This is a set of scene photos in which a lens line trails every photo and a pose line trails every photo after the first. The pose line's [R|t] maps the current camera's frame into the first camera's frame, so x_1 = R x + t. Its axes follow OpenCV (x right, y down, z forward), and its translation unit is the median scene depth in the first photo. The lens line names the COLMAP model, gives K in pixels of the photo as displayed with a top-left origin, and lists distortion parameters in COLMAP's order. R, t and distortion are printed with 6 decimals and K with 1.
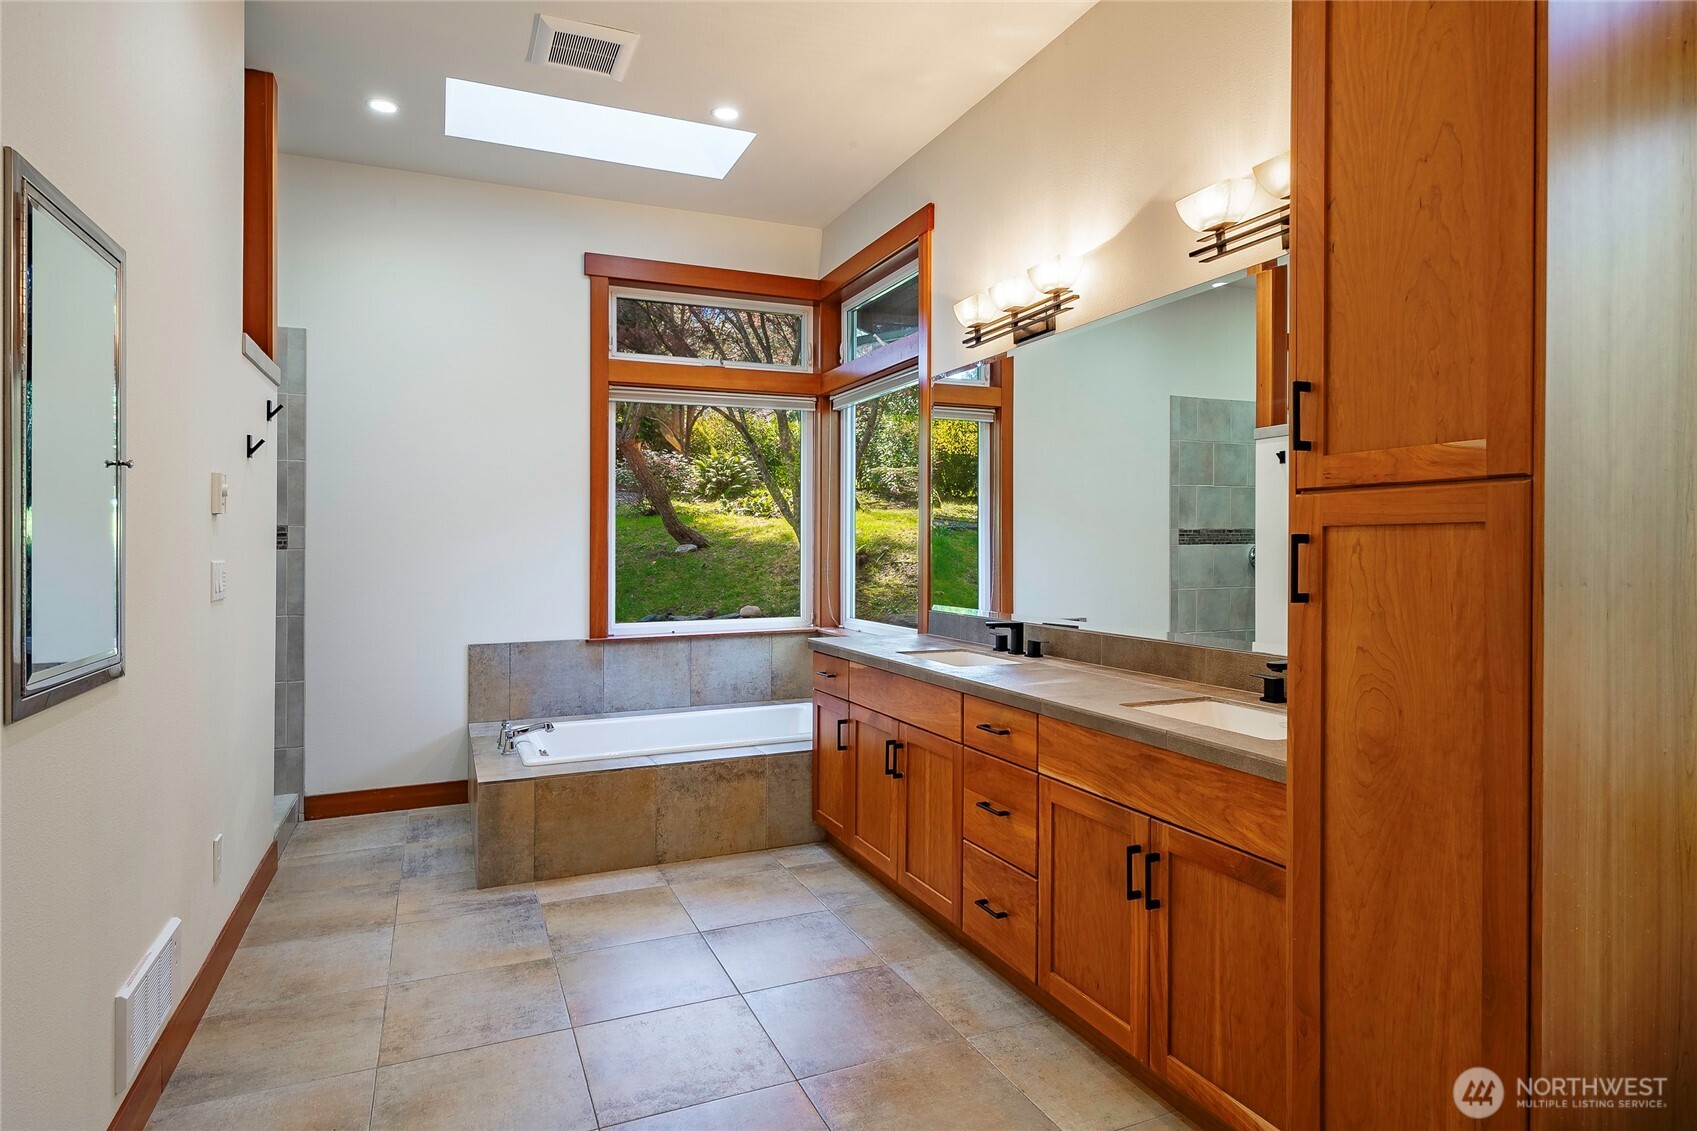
lens RADIAL K [[925.0, 0, 849.8], [0, 925.0, 541.3], [0, 0, 1]] dist [0.000329, -0.000114]
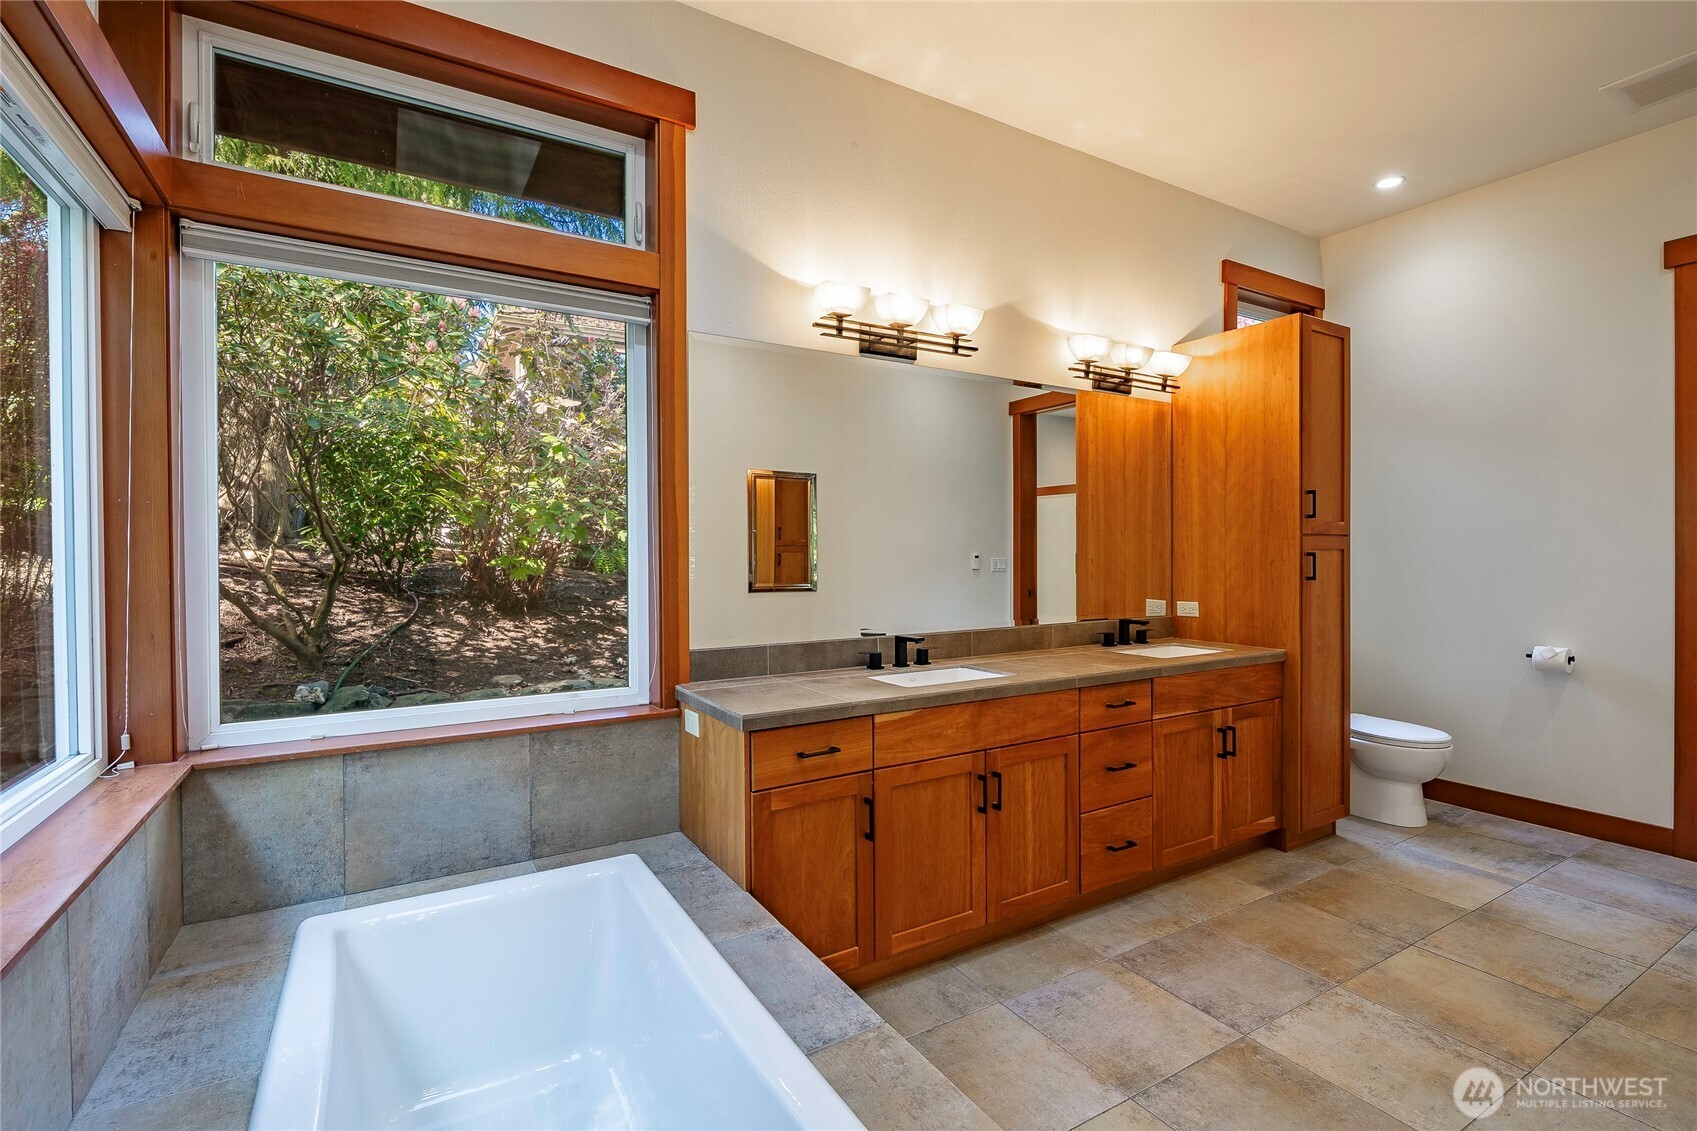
lens RADIAL K [[774.1, 0, 848.5], [0, 774.1, 565.5], [0, 0, 1]] dist [0.000768, 0.000123]
pose [[-0.126785, -0.012784, 0.991848, -0.811708], [0.000620, 0.999916, 0.012967, -0.000859], [-0.991930, 0.002258, -0.126767, 1.444598]]
